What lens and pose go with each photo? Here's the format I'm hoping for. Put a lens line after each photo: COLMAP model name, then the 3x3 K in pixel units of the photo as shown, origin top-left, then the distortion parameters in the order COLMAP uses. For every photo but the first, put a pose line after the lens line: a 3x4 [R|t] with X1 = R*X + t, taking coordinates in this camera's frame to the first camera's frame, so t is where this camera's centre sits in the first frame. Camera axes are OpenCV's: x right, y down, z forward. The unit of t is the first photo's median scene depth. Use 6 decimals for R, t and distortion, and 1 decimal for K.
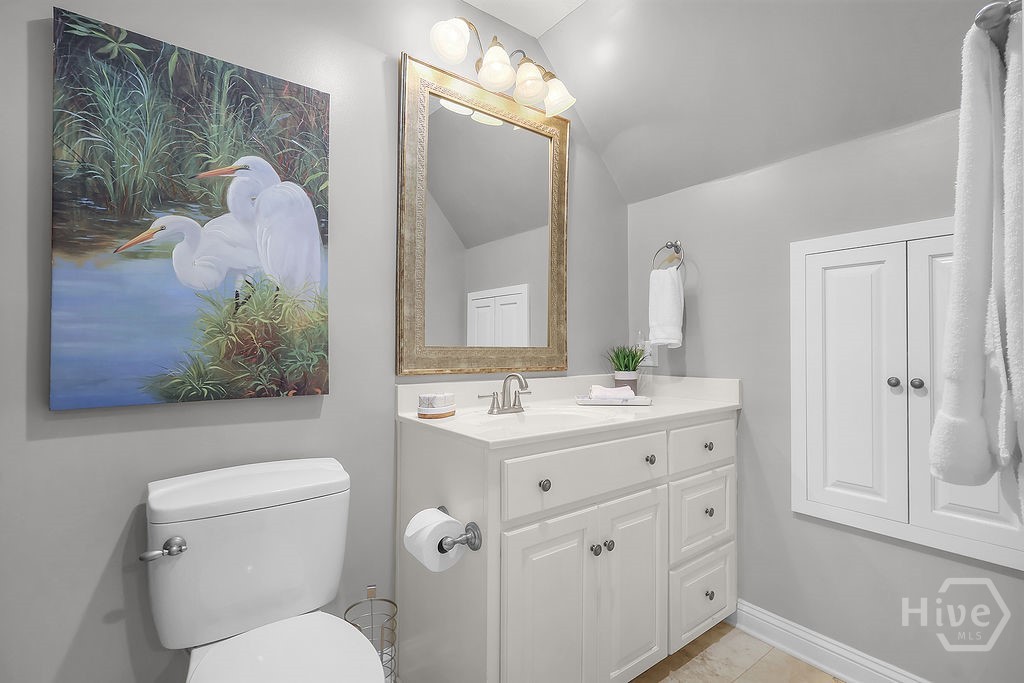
lens RADIAL K [[482.1, 0, 515.4], [0, 482.1, 342.6], [0, 0, 1]] dist [0.000466, -0.000916]
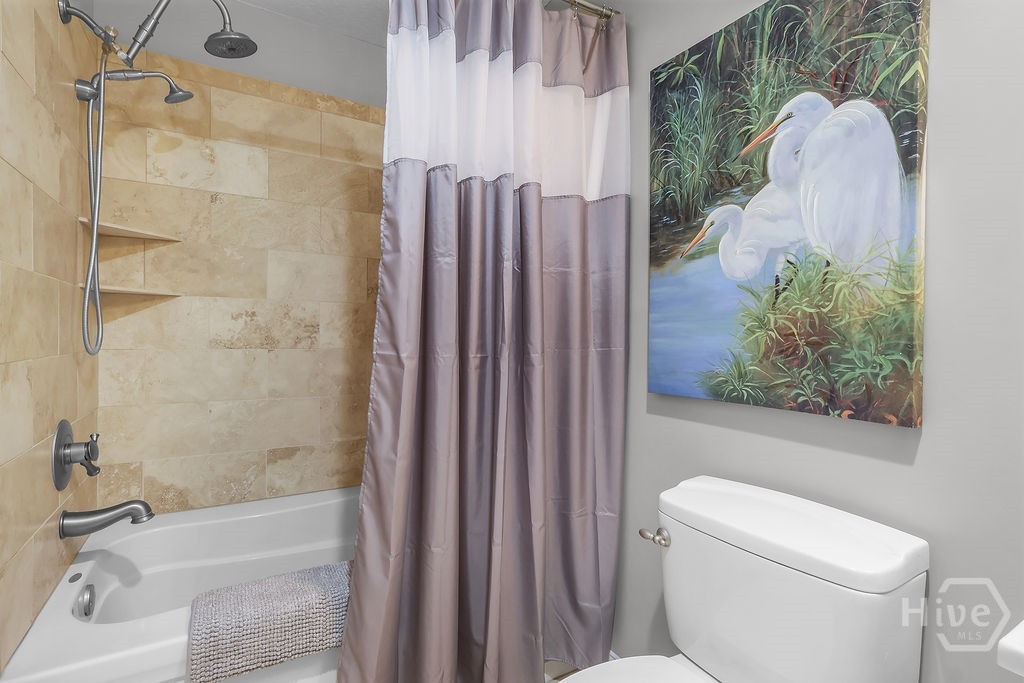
lens RADIAL K [[482.1, 0, 510.5], [0, 482.1, 344.0], [0, 0, 1]] dist [0.000466, -0.000916]
pose [[-0.124099, 0.010627, -0.992213, 0.284052], [-0.004419, 0.999927, 0.011262, 0.000872], [0.992260, 0.005783, -0.124043, 0.660824]]
